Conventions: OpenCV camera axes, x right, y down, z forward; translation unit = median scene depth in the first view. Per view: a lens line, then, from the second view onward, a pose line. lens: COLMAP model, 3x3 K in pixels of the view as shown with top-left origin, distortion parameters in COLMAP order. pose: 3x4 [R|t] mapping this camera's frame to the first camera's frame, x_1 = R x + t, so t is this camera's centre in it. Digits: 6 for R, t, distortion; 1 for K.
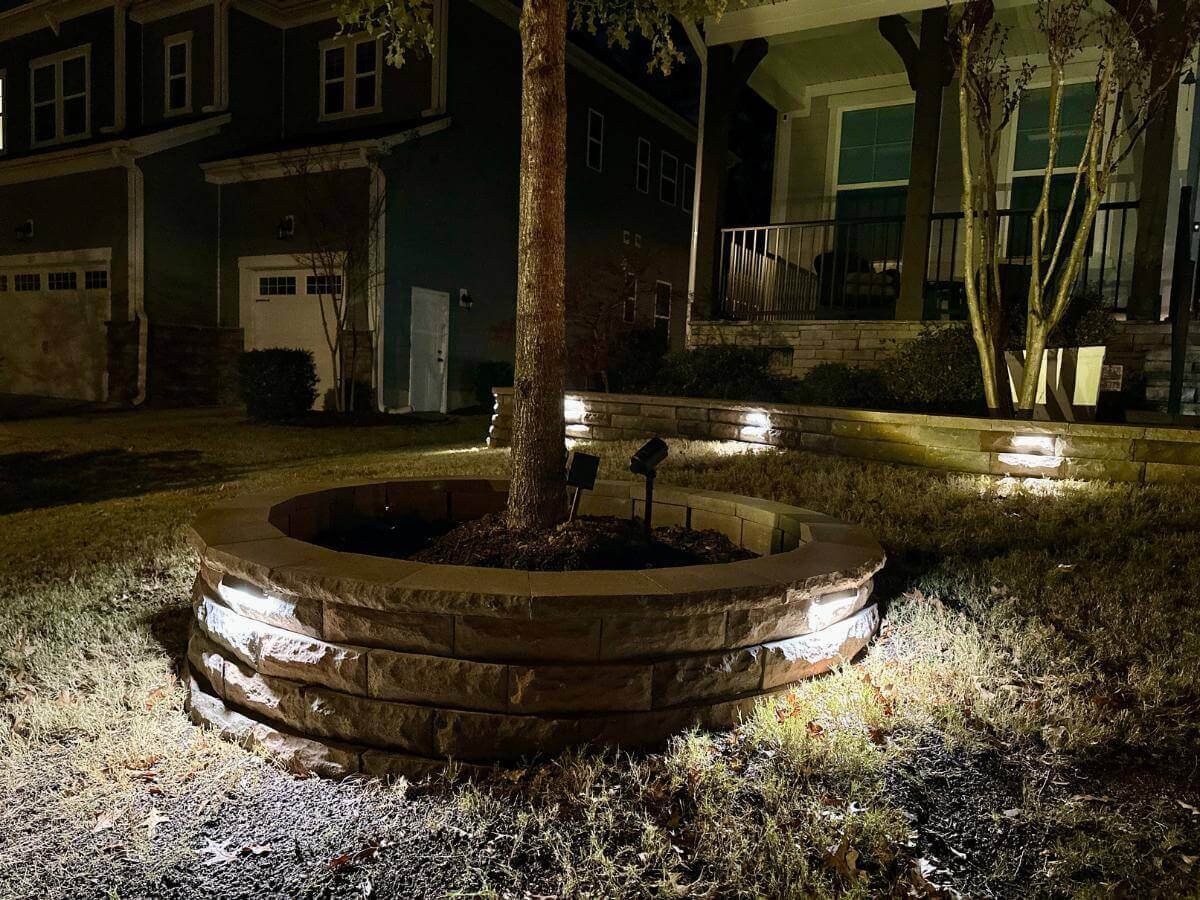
lens RADIAL K [[856.0, 0, 600.0], [0, 856.0, 450.0], [0, 0, 1]] dist [-0.007809, -0.004542]
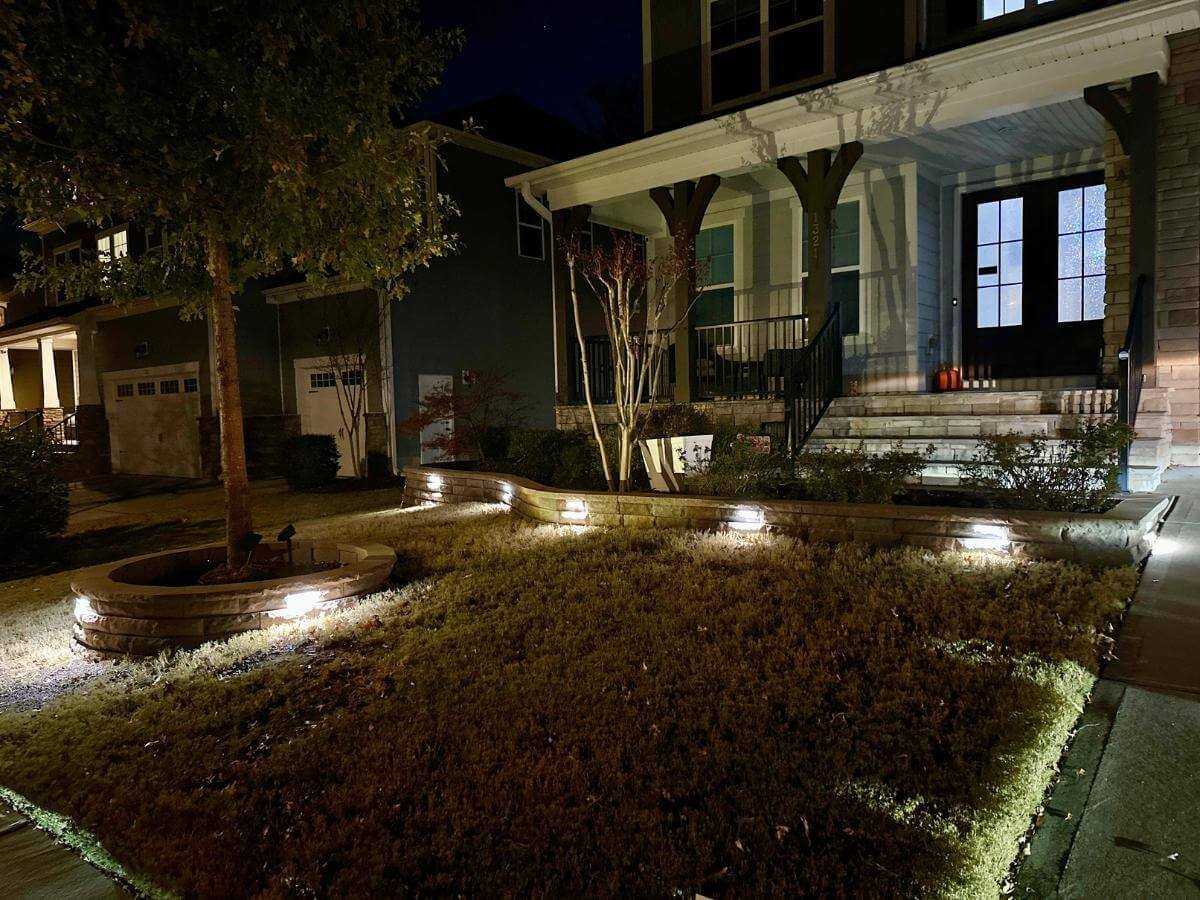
lens RADIAL K [[807.6, 0, 600.0], [0, 807.6, 450.0], [0, 0, 1]] dist [0.002526, -0.044536]
pose [[0.990940, -0.063142, -0.118540, 0.267489], [0.058397, 0.997363, -0.043088, -0.016714], [0.120949, 0.035775, 0.992014, -0.229823]]
